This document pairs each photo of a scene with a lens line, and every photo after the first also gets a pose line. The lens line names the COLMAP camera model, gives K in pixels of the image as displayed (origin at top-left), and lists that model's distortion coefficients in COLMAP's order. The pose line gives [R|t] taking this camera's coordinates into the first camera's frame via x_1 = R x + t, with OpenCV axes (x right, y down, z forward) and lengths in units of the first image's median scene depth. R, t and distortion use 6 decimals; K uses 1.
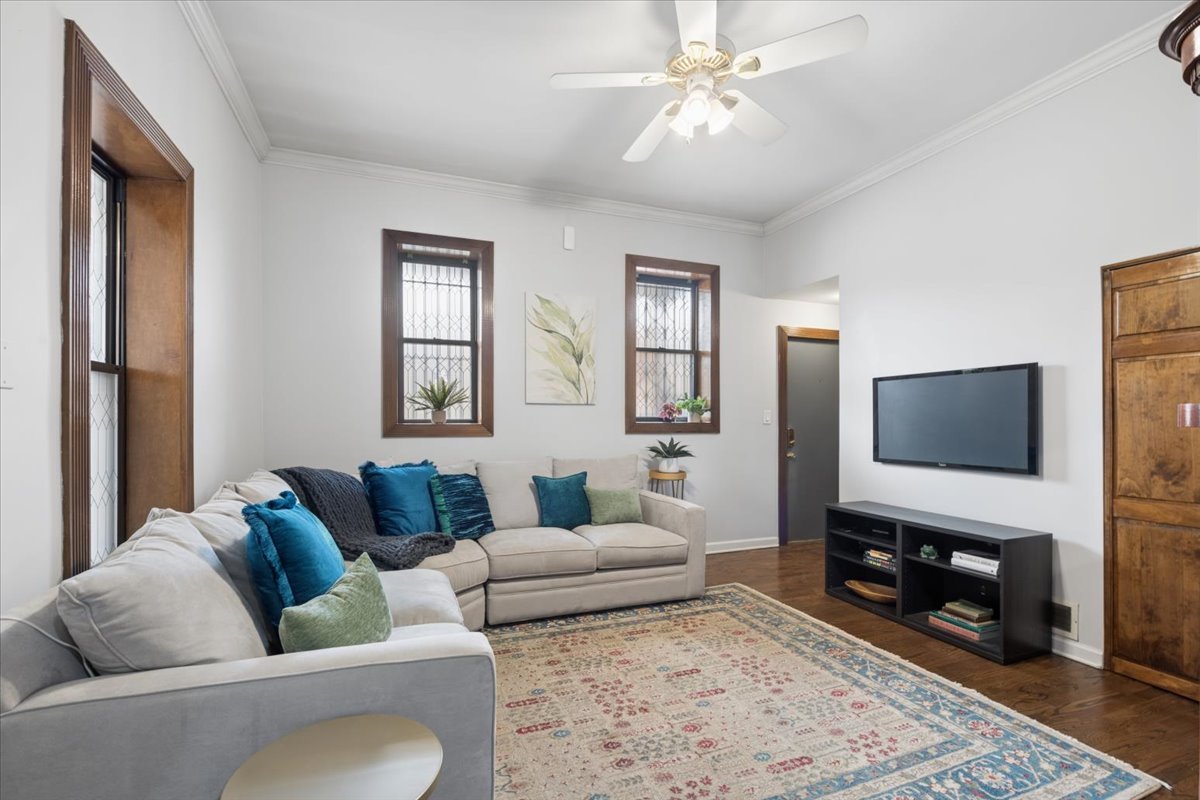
lens RADIAL K [[495.1, 0, 599.6], [0, 495.1, 412.3], [0, 0, 1]] dist [0.000269, -0.001899]
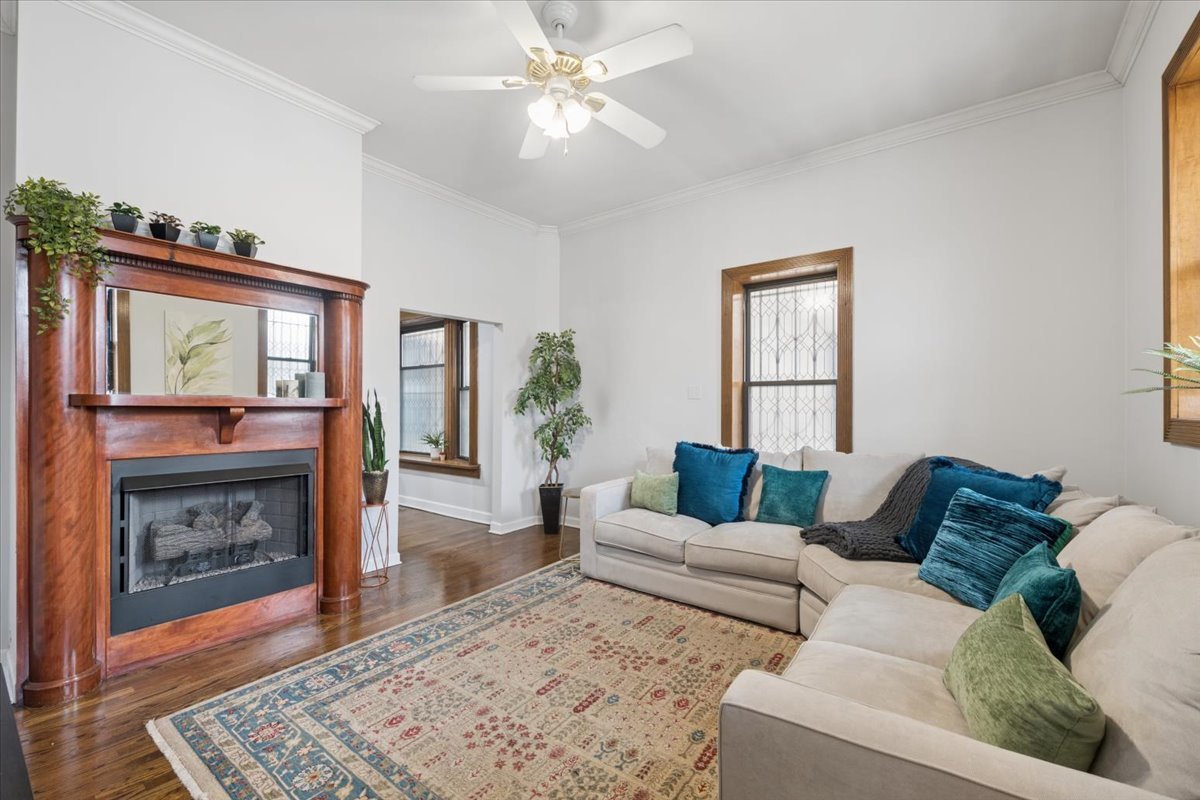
lens RADIAL K [[495.1, 0, 600.8], [0, 495.1, 407.8], [0, 0, 1]] dist [0.000269, -0.001899]
pose [[-0.834454, -0.008690, -0.551009, 0.697688], [-0.002109, 0.999919, -0.012576, 0.035317], [0.551074, -0.009332, -0.834404, 1.921398]]
